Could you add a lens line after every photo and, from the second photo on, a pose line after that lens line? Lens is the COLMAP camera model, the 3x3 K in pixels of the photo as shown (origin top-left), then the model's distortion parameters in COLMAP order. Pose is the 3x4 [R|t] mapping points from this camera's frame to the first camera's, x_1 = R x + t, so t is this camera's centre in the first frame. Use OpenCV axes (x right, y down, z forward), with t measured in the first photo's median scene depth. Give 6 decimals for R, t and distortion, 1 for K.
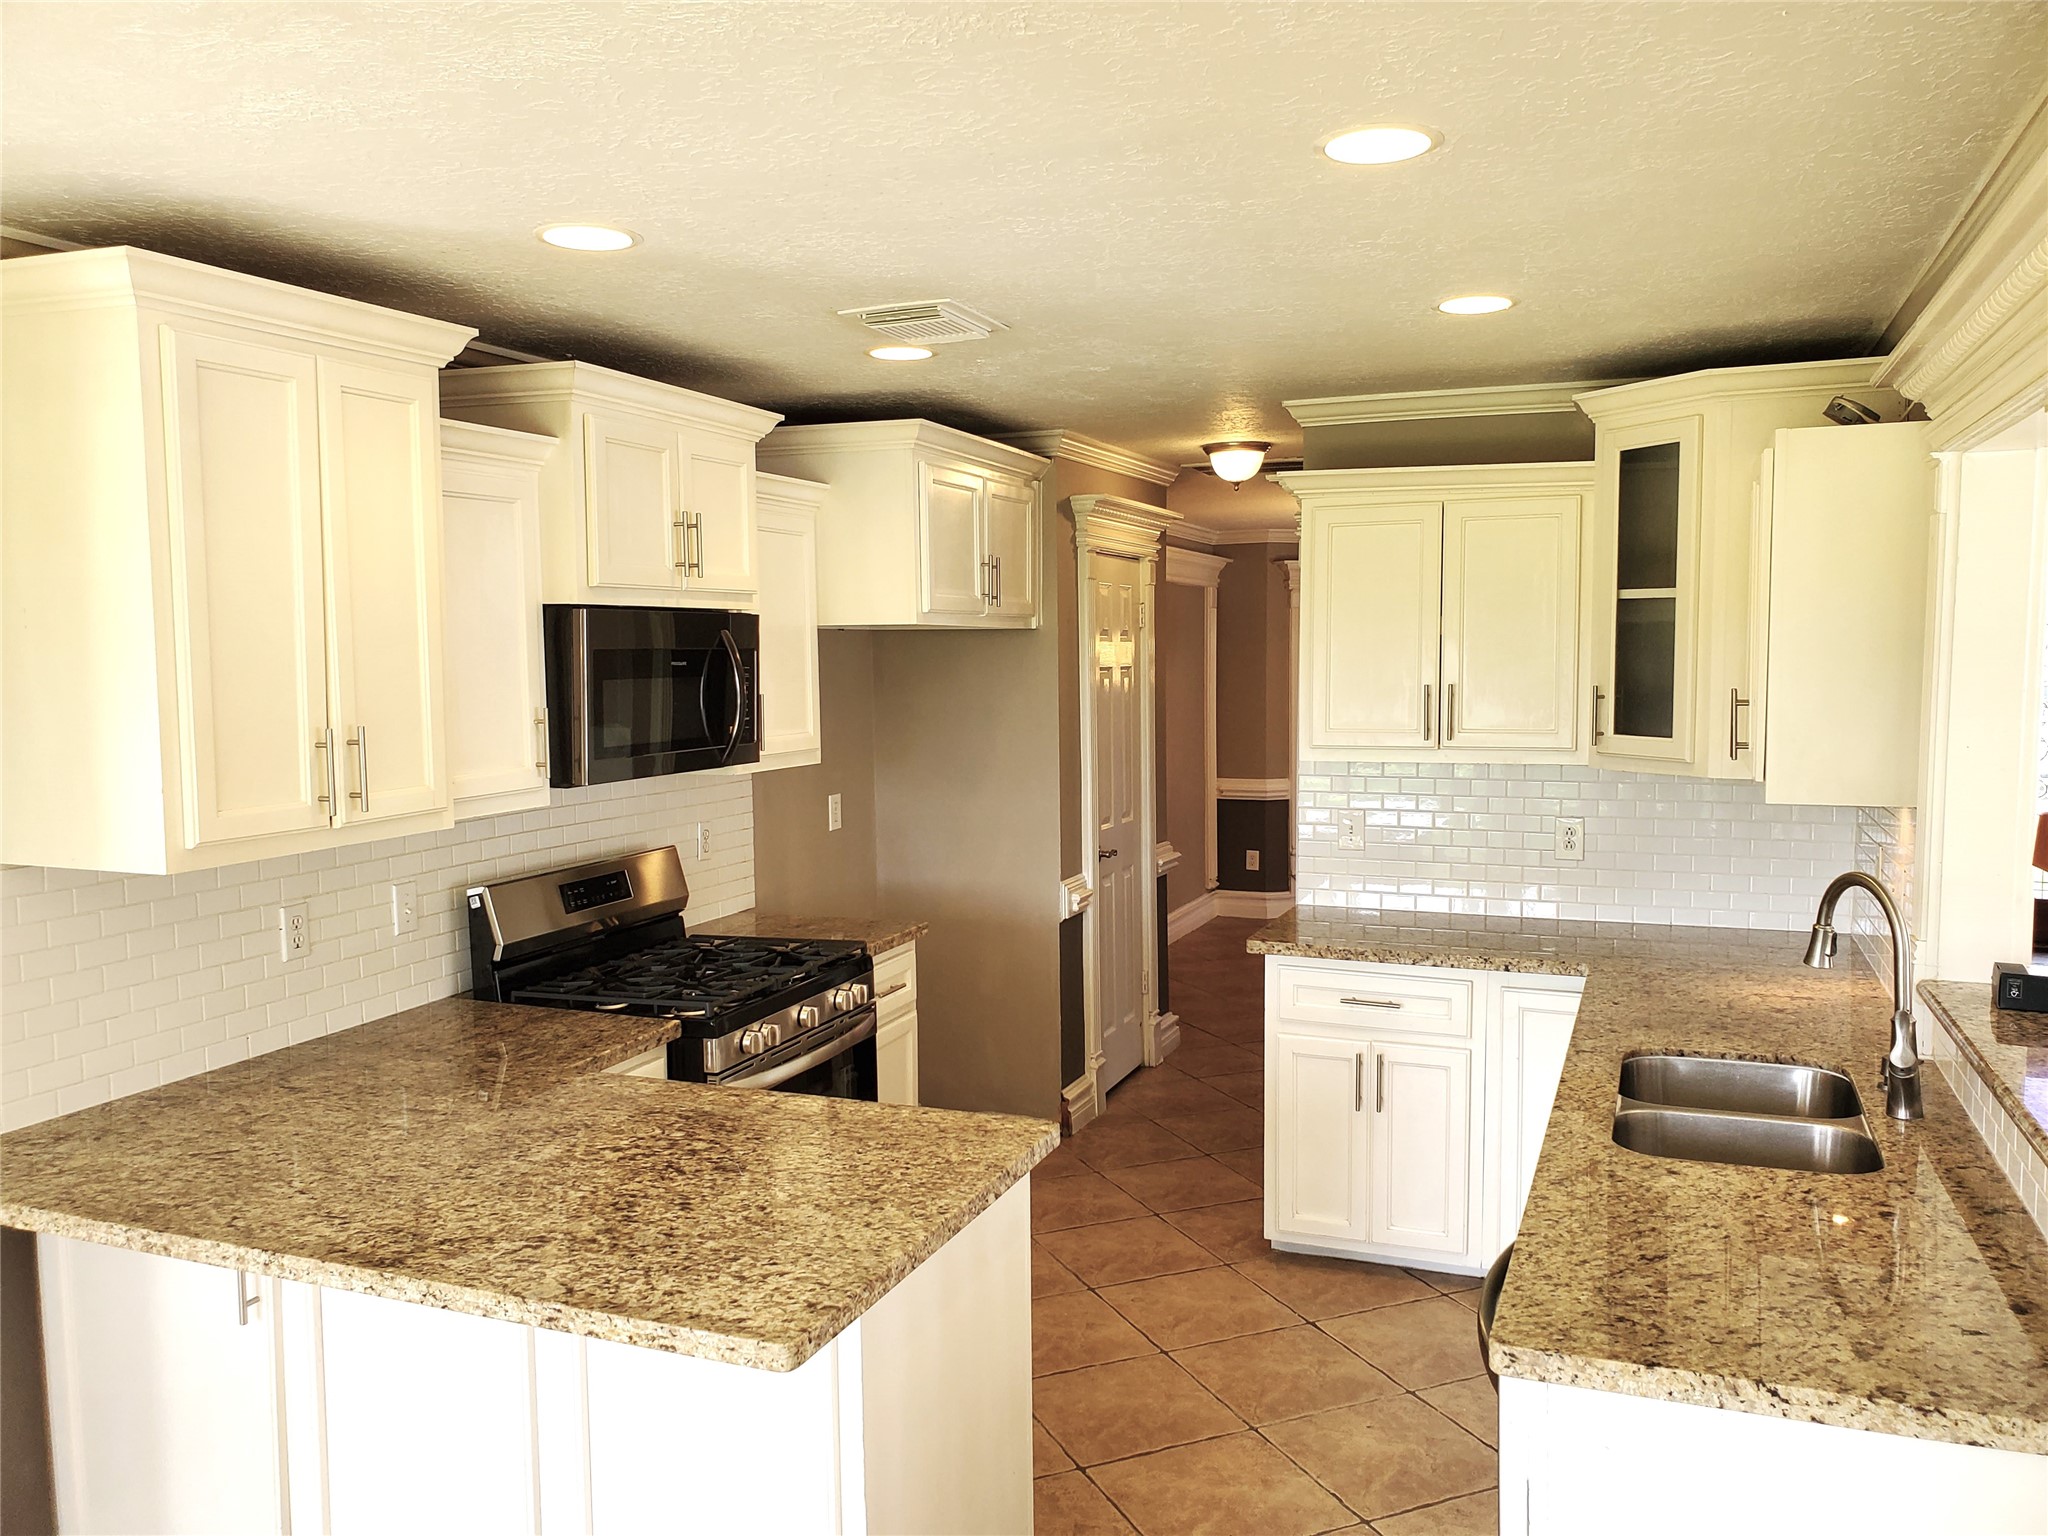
lens RADIAL K [[1596.3, 0, 1025.4], [0, 1596.3, 785.8], [0, 0, 1]] dist [0.002664, 0.010073]
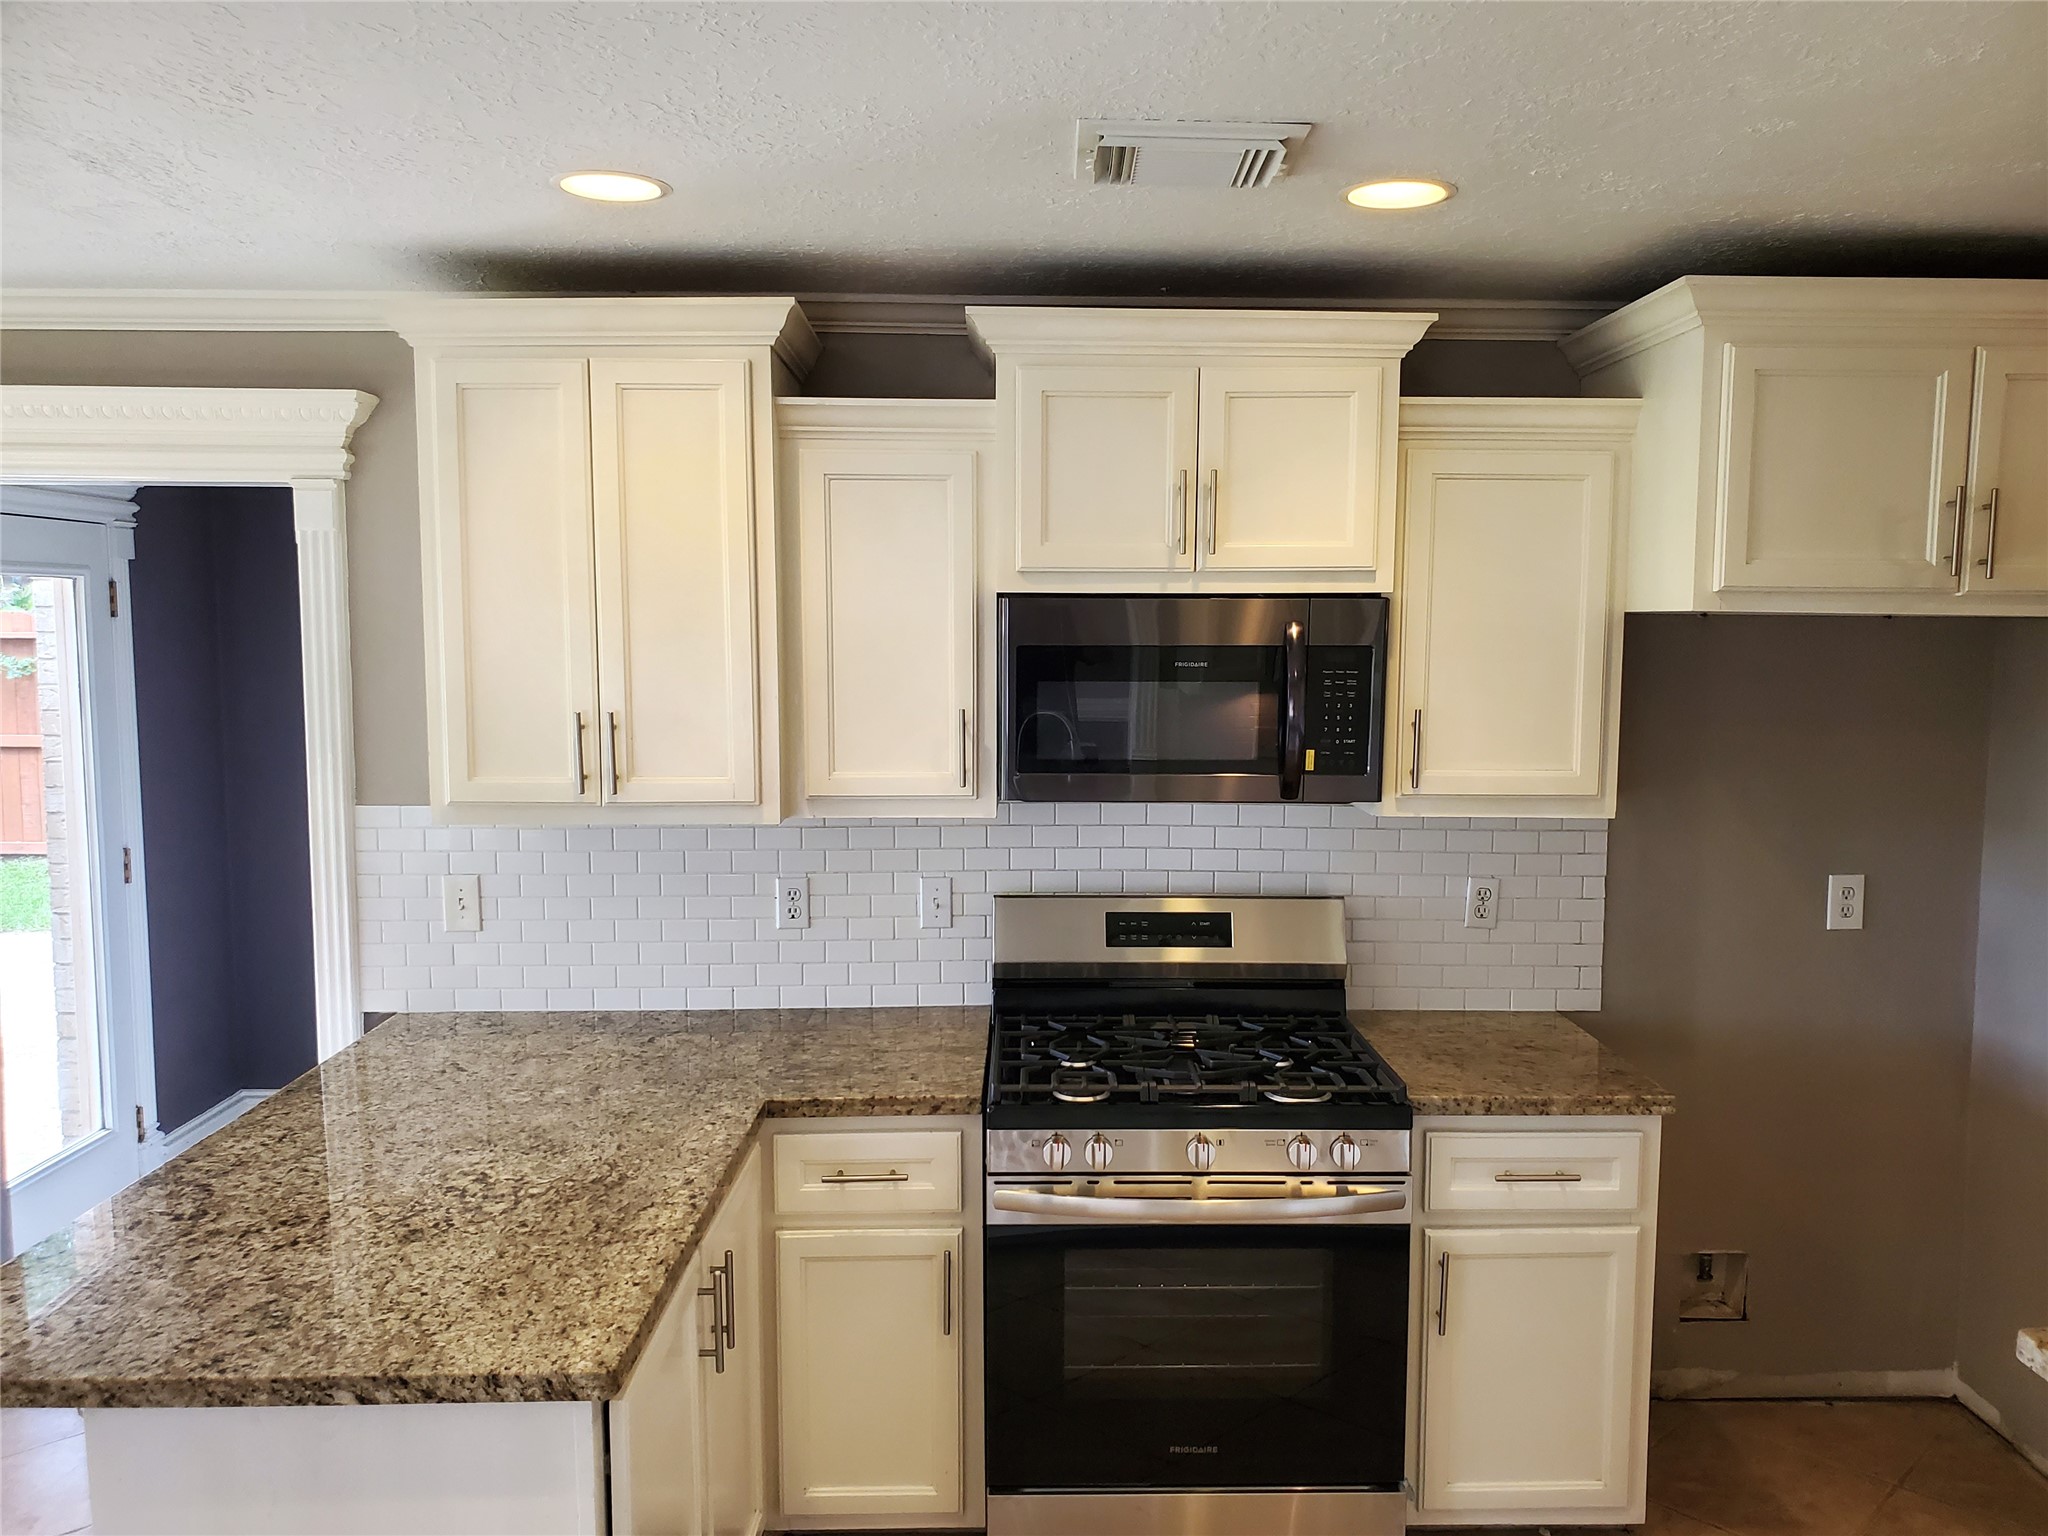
lens RADIAL K [[1596.3, 0, 1025.4], [0, 1596.3, 785.8], [0, 0, 1]] dist [0.002664, 0.010073]
pose [[0.381696, 0.107521, -0.918013, 0.663088], [-0.092293, 0.992681, 0.077892, -0.097433], [0.919668, 0.054995, 0.388826, 0.872332]]
